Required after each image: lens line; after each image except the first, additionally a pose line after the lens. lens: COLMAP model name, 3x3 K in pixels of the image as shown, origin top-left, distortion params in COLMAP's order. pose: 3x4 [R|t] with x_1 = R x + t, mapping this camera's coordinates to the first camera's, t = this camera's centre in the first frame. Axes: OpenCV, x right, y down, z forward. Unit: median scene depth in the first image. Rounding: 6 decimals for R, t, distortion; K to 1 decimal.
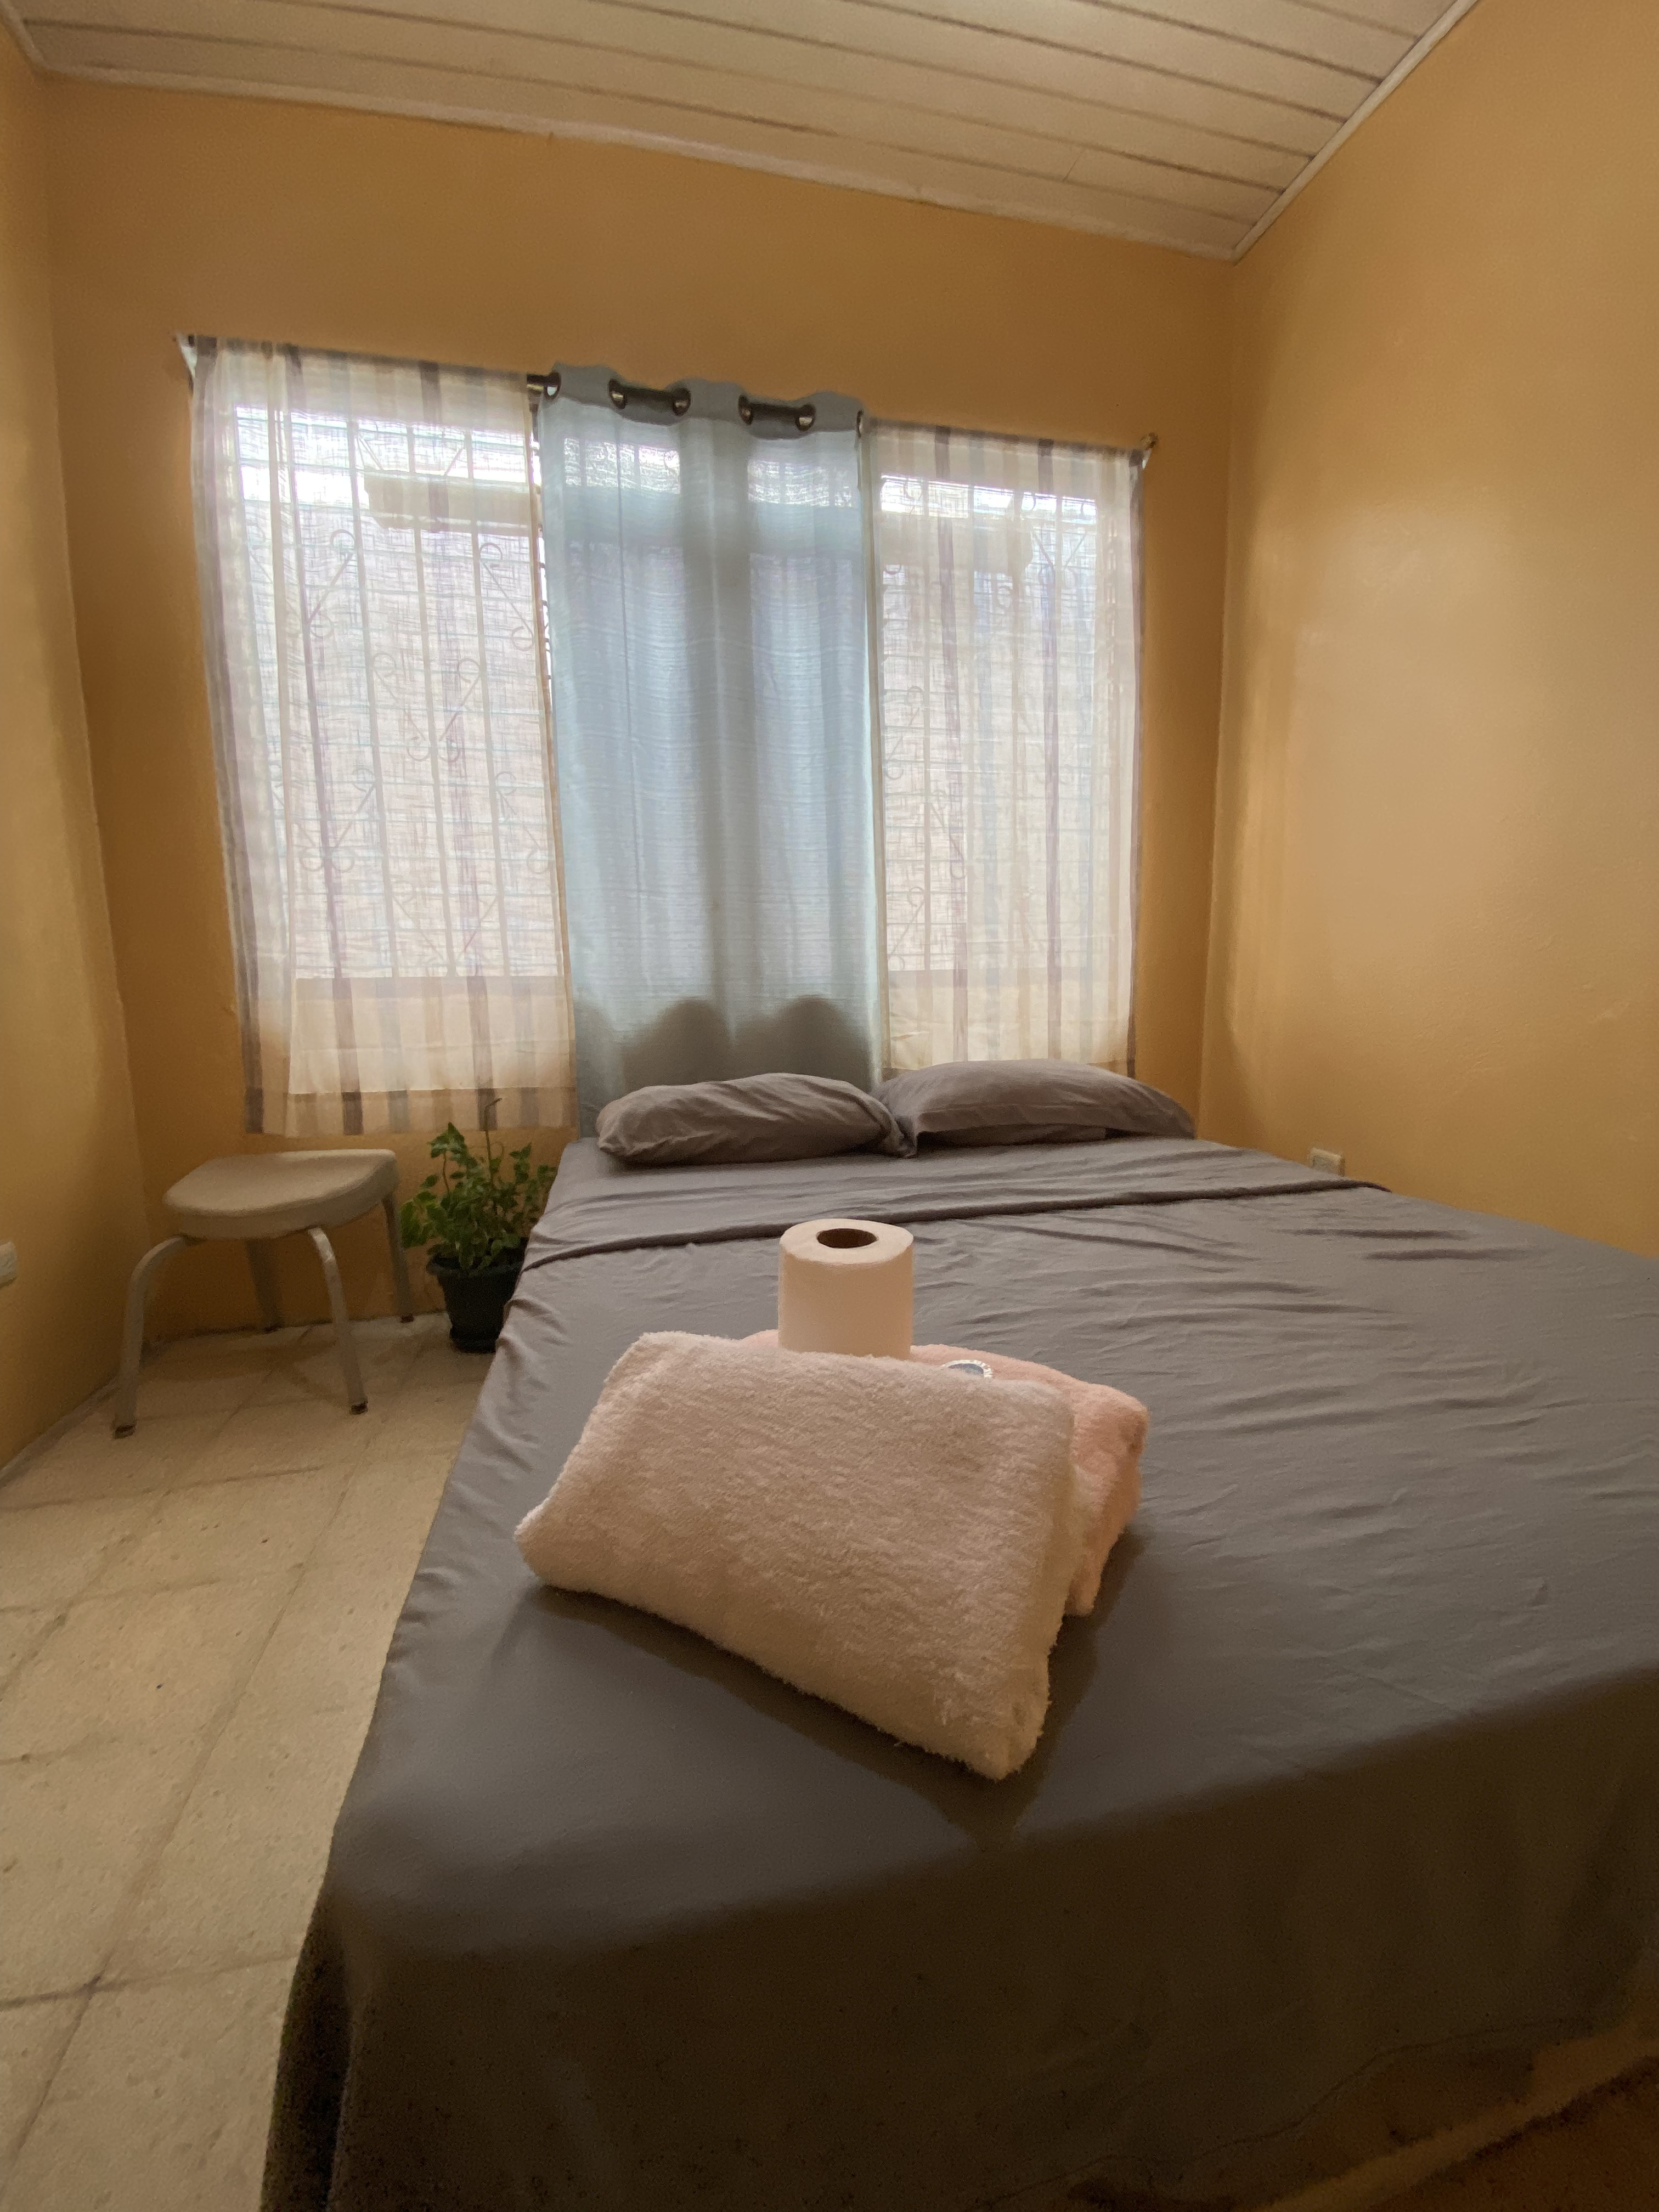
lens RADIAL K [[927.0, 0, 839.5], [0, 927.0, 1102.6], [0, 0, 1]] dist [-0.018780, -0.000118]
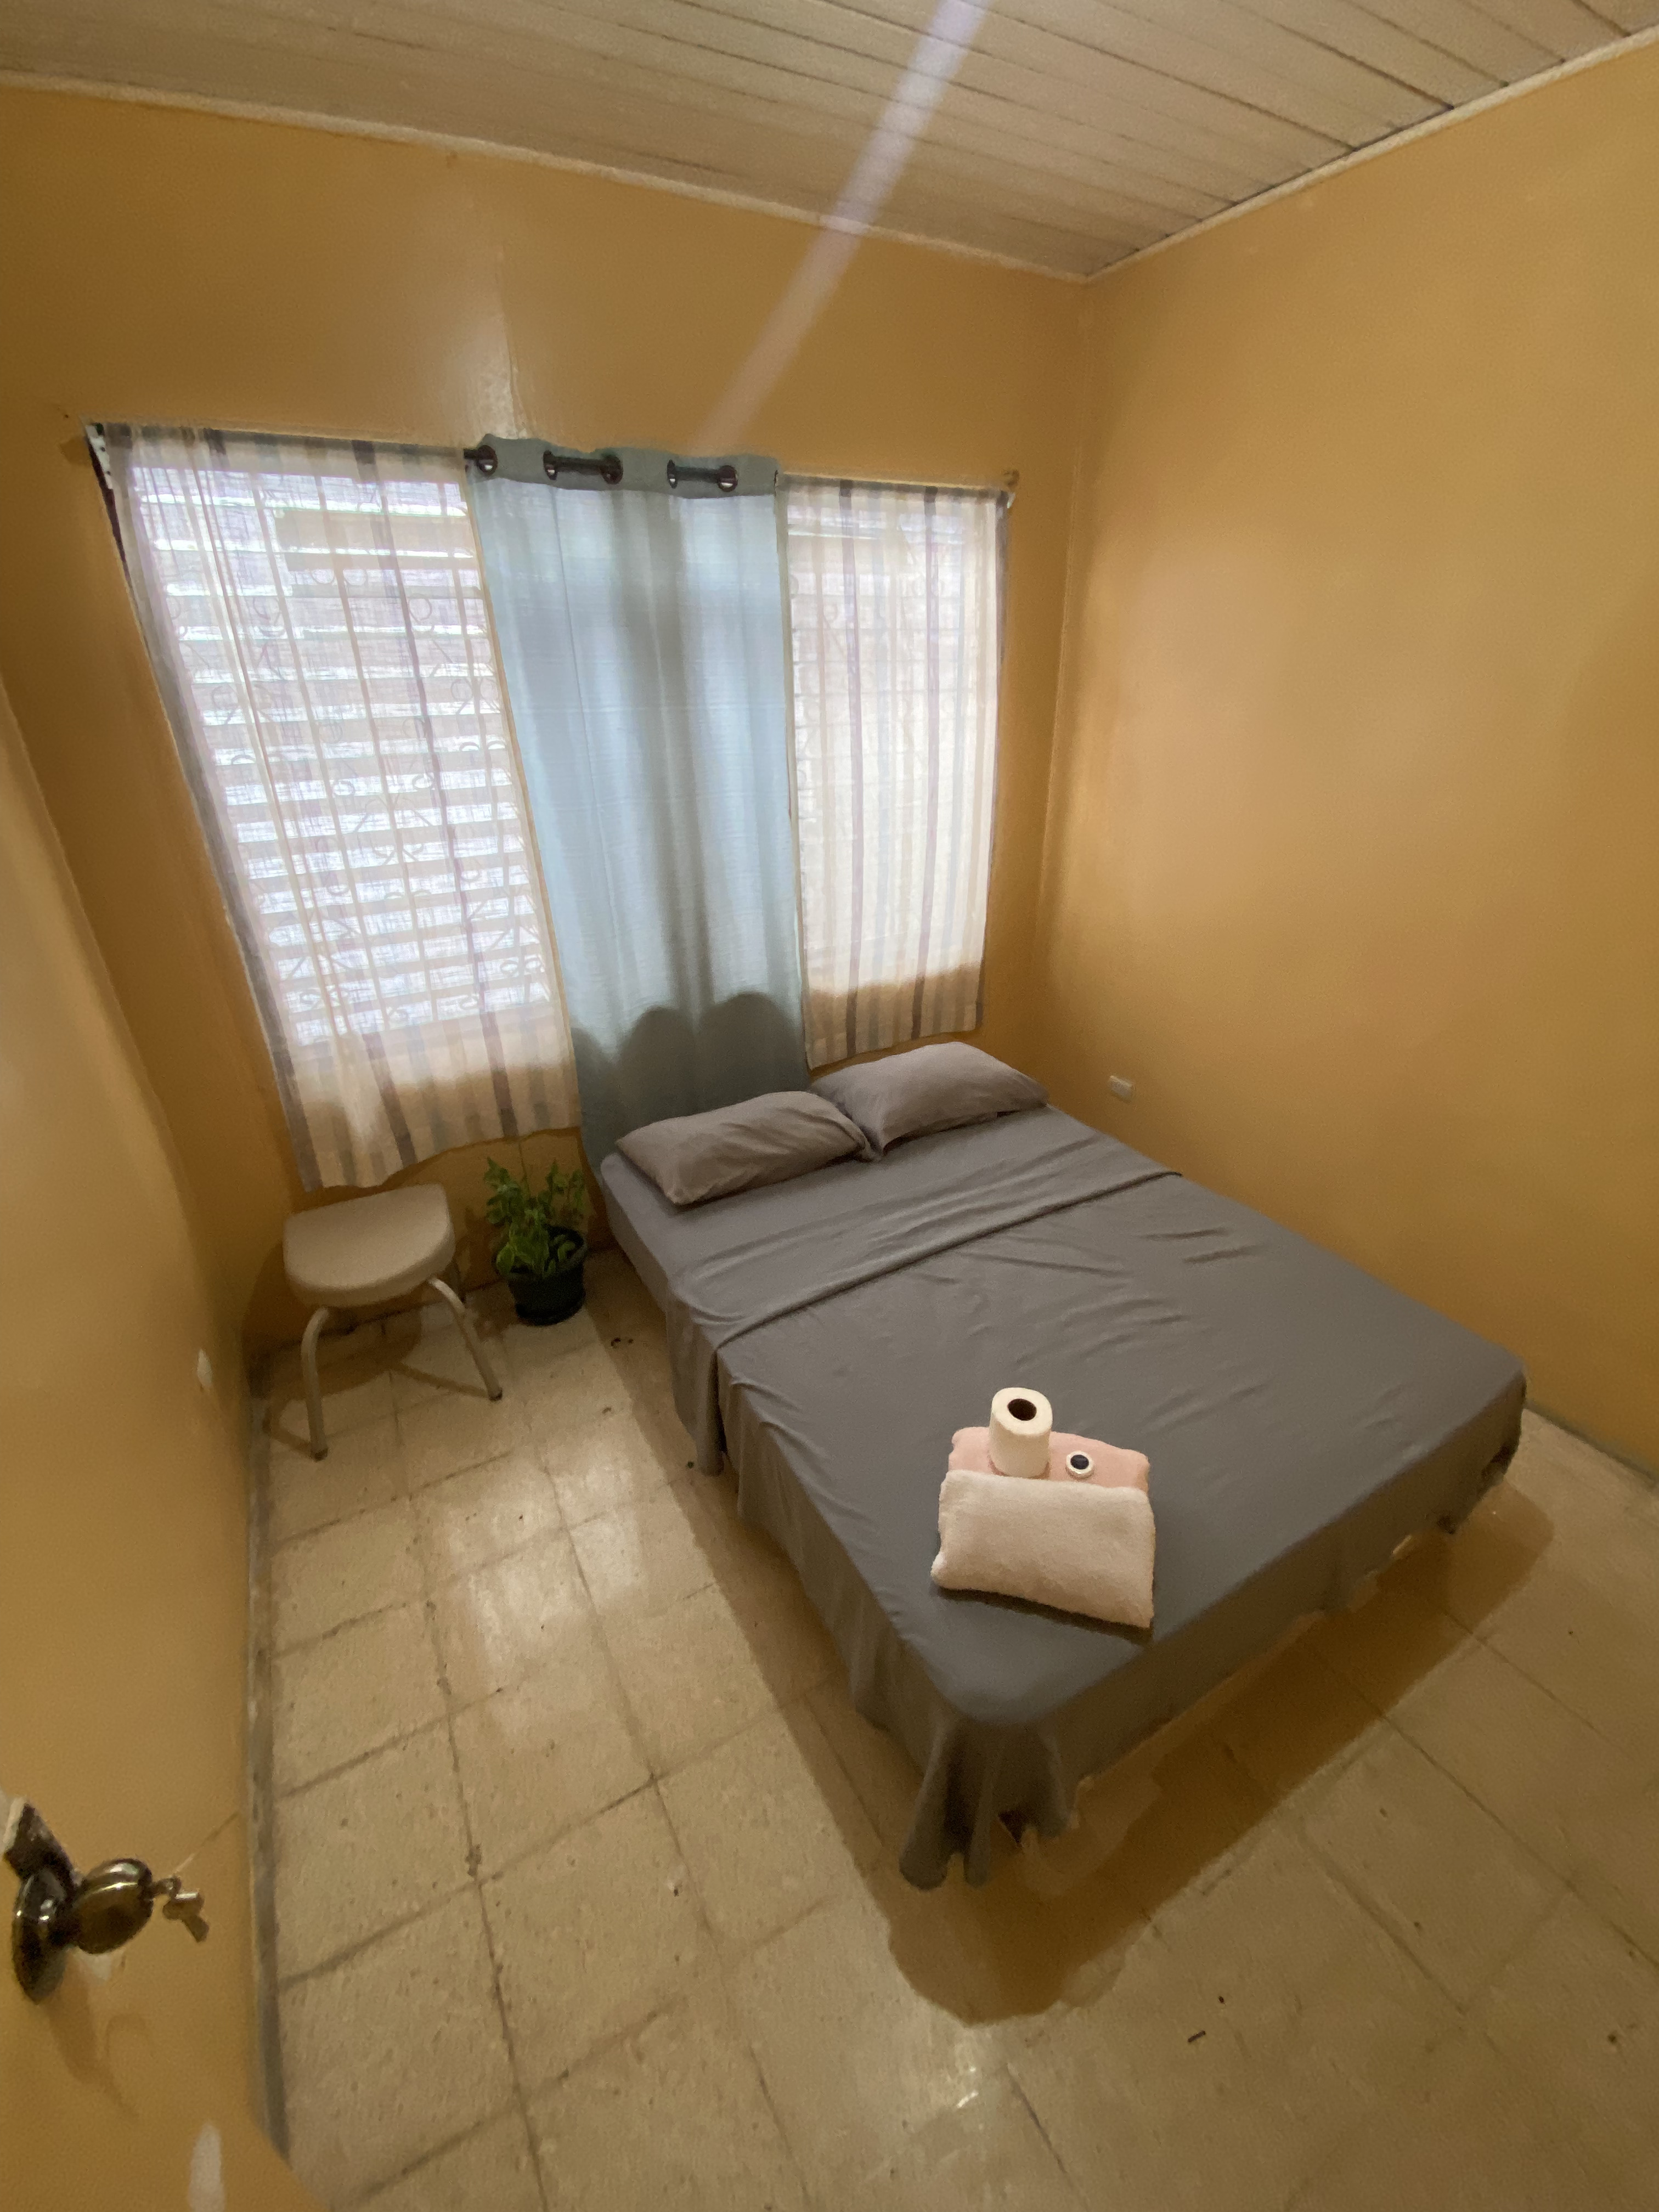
lens RADIAL K [[915.4, 0, 829.5], [0, 915.4, 1106.0], [0, 0, 1]] dist [-0.009279, -0.000167]
pose [[0.961630, -0.125710, 0.243855, -0.275054], [0.048170, 0.952402, 0.301015, -0.377069], [-0.270089, -0.277718, 0.921914, -0.204075]]
